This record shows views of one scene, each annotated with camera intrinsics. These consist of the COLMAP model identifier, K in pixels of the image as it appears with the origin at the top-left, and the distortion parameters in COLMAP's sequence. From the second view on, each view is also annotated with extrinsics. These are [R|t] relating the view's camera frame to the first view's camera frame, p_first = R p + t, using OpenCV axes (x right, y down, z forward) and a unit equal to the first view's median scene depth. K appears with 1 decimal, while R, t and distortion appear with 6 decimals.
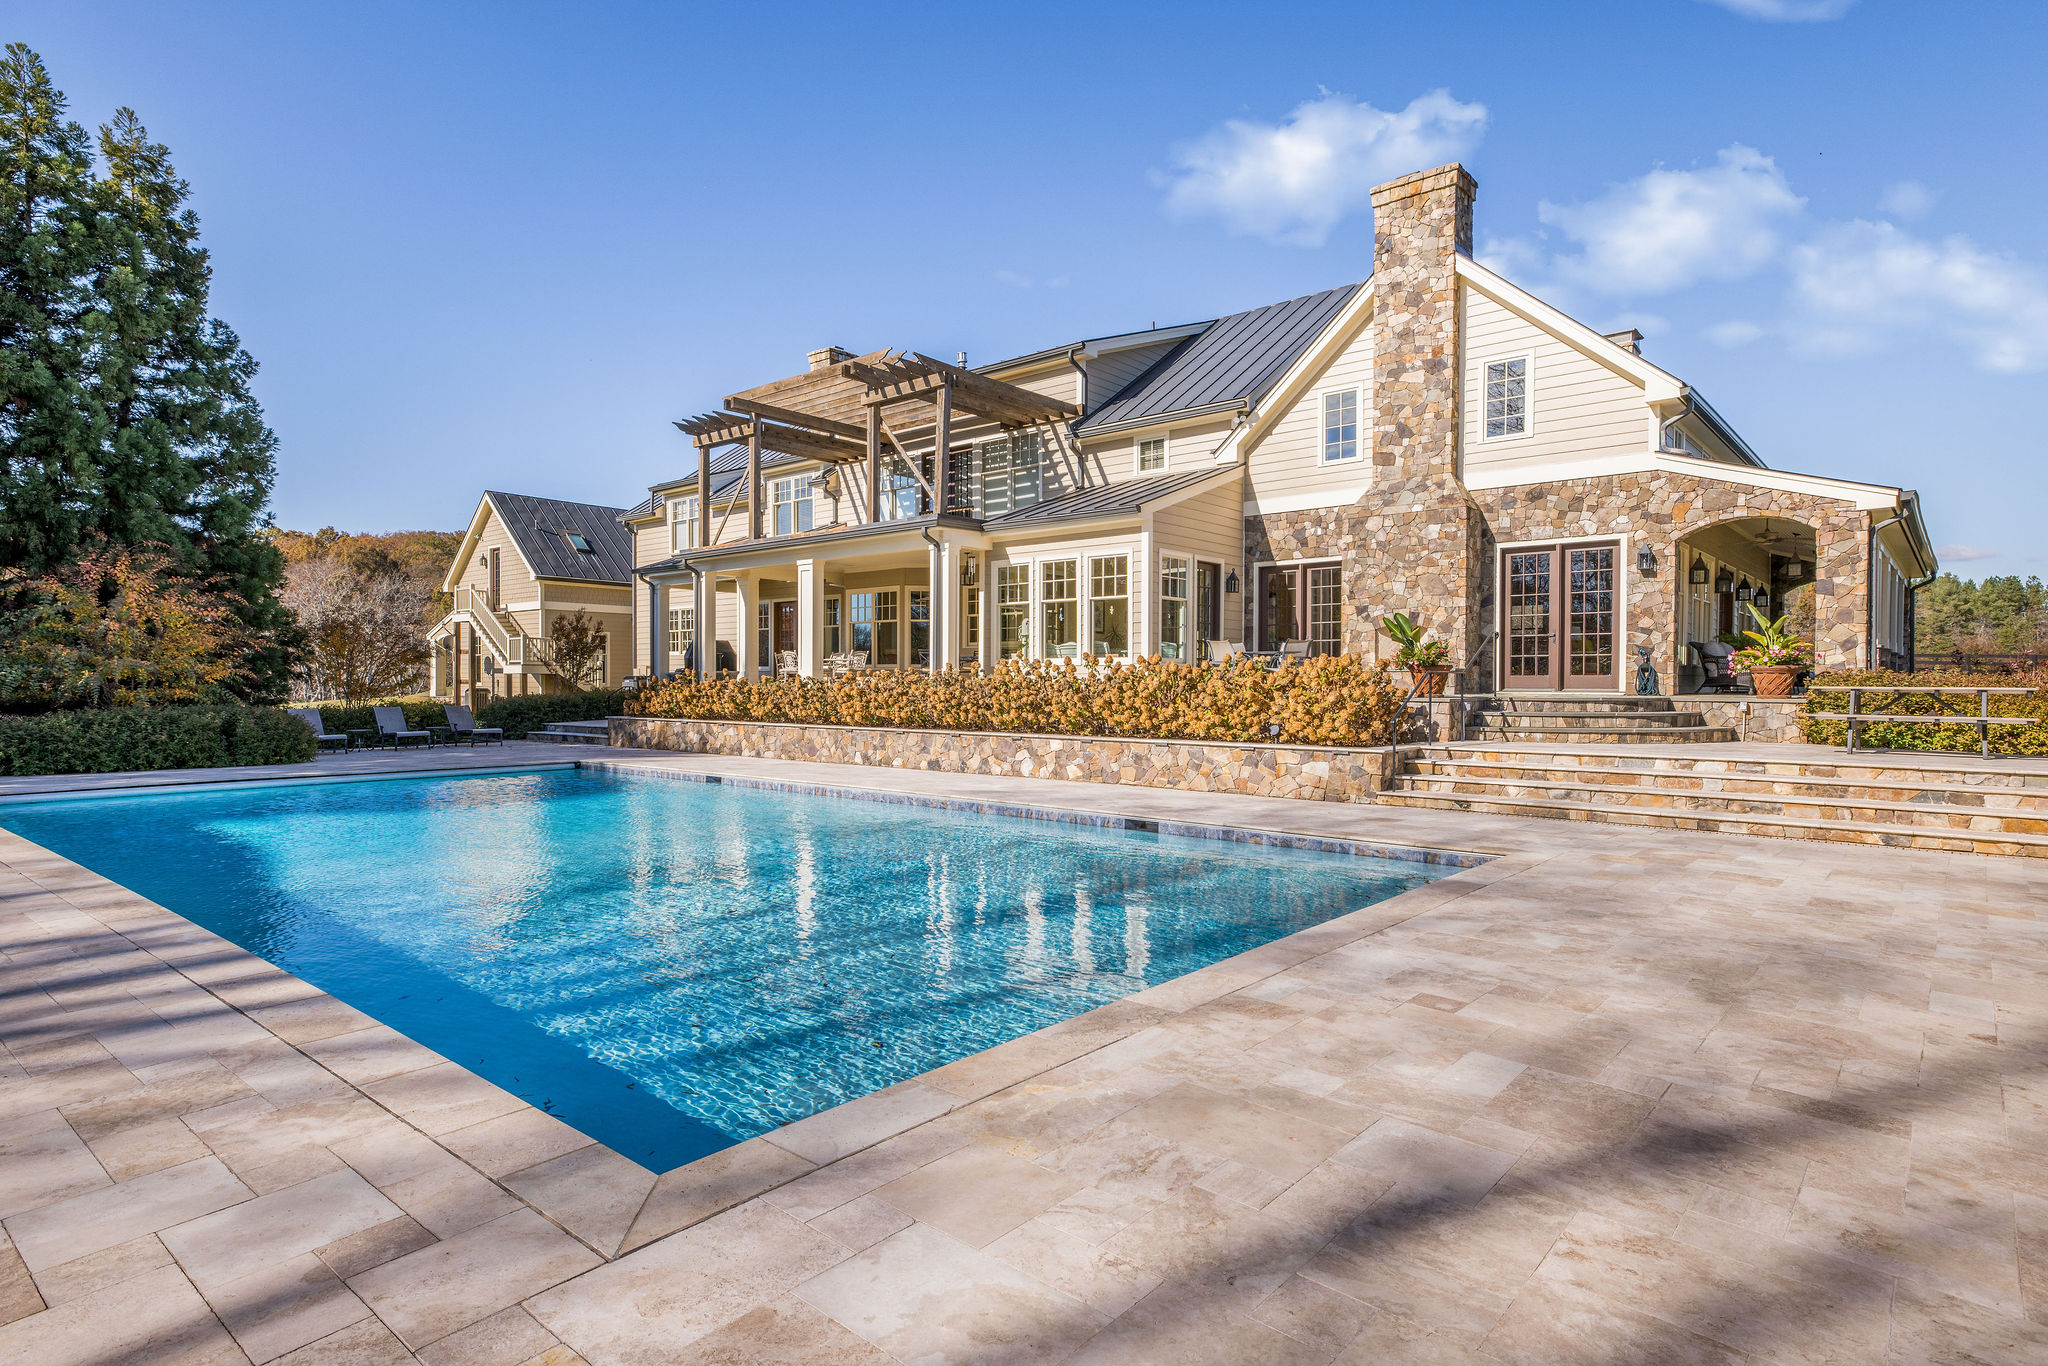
lens RADIAL K [[1077.5, 0, 1016.8], [0, 1077.5, 687.3], [0, 0, 1]] dist [0.025989, 0.000904]
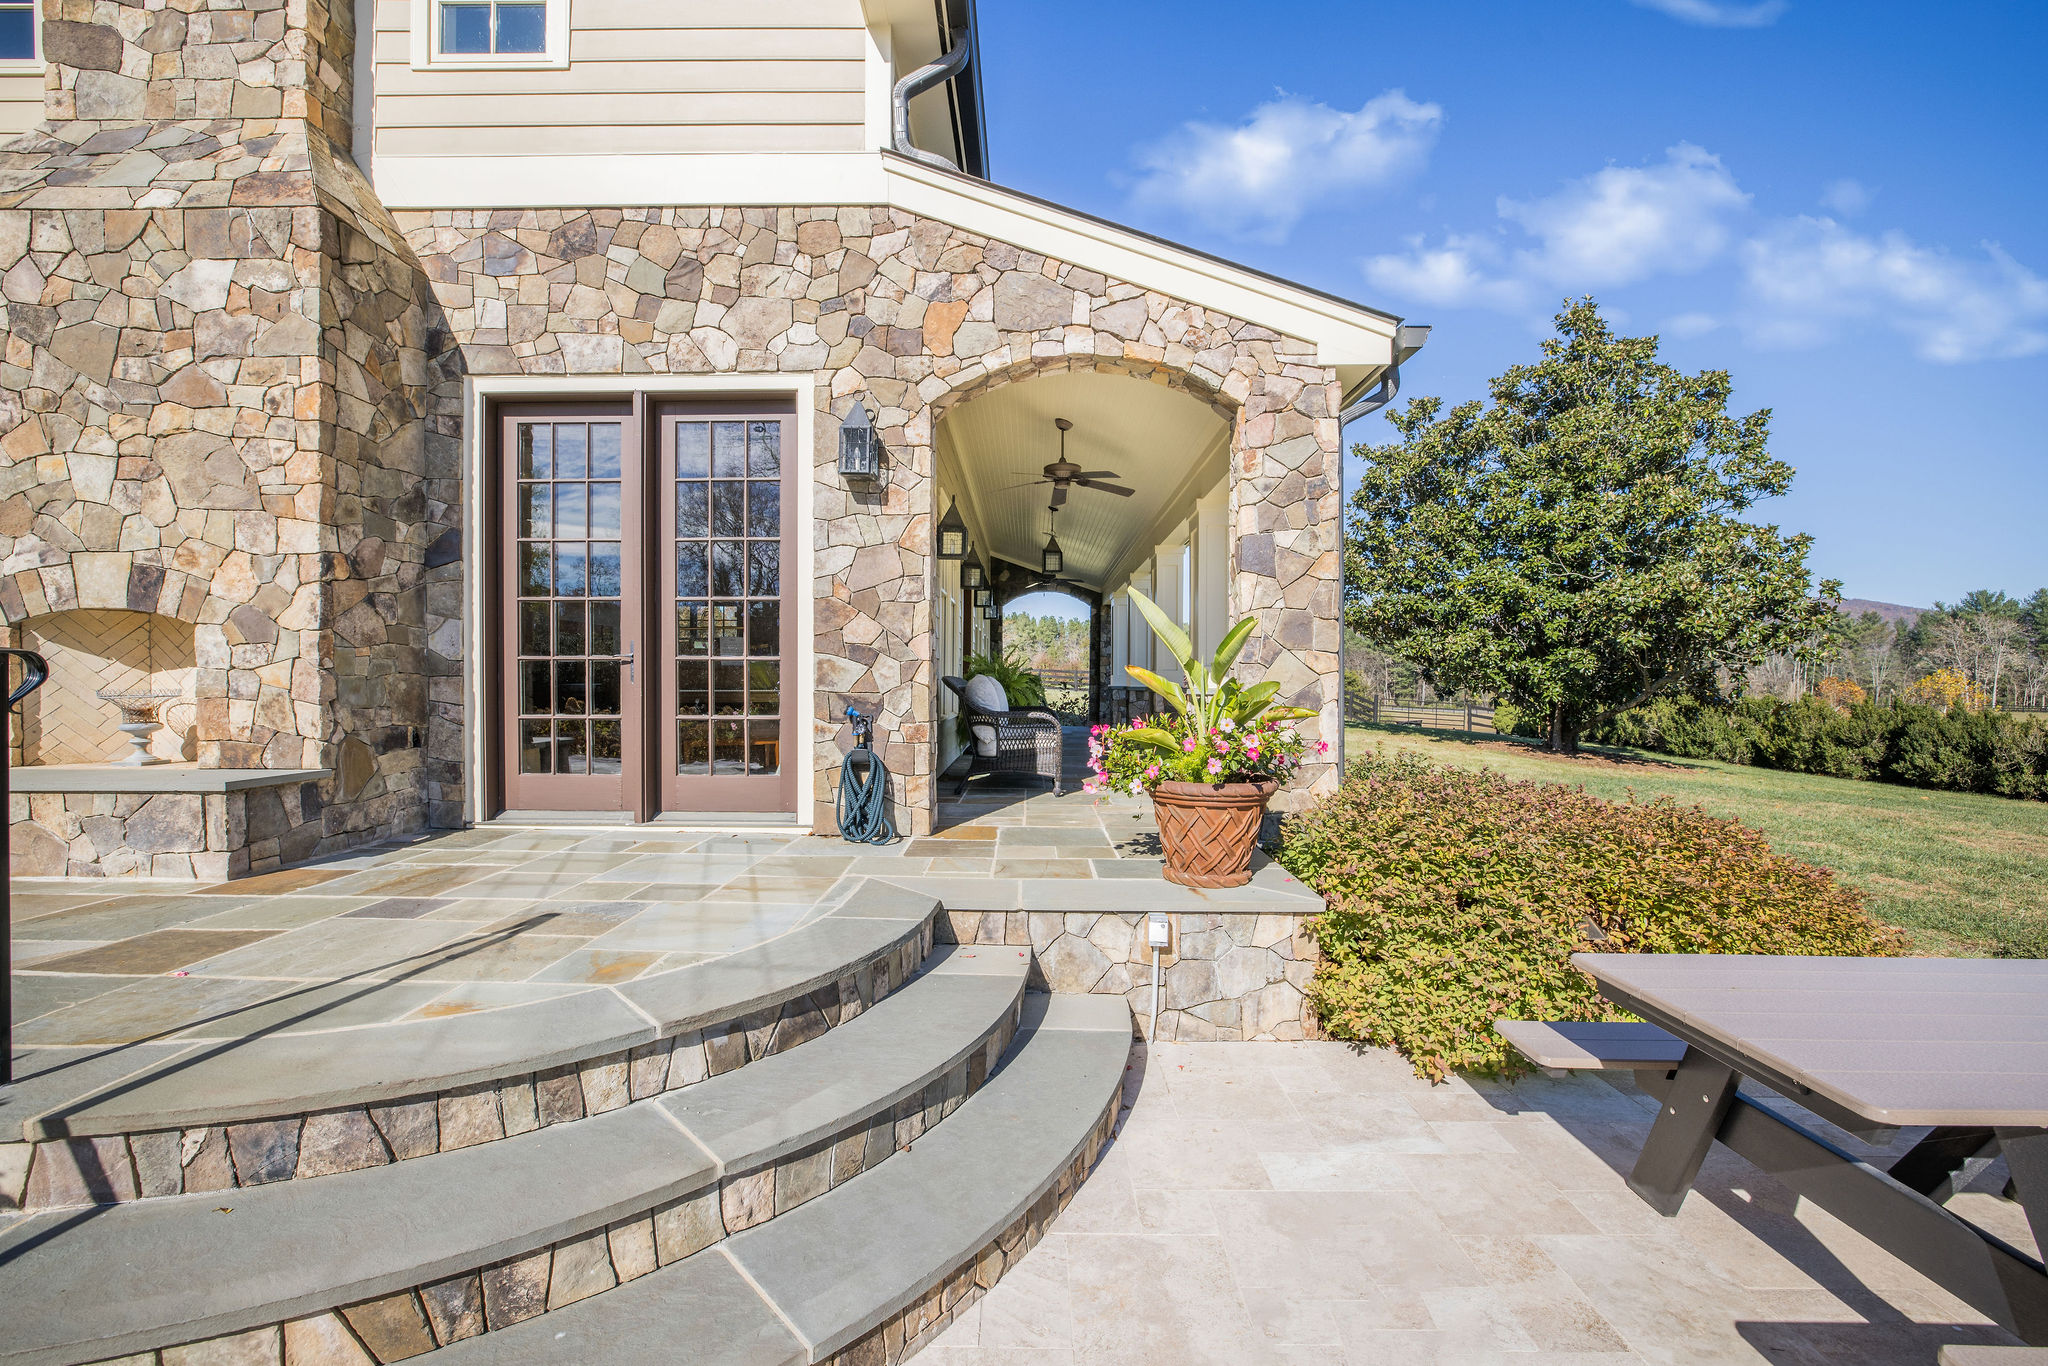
lens RADIAL K [[894.0, 0, 1018.0], [0, 894.0, 682.7], [0, 0, 1]] dist [-0.002316, 0.000199]
pose [[0.762880, -0.005797, 0.646514, 0.415816], [0.003442, 0.999982, 0.004905, -0.042456], [-0.646531, -0.001516, 0.762887, 0.722008]]
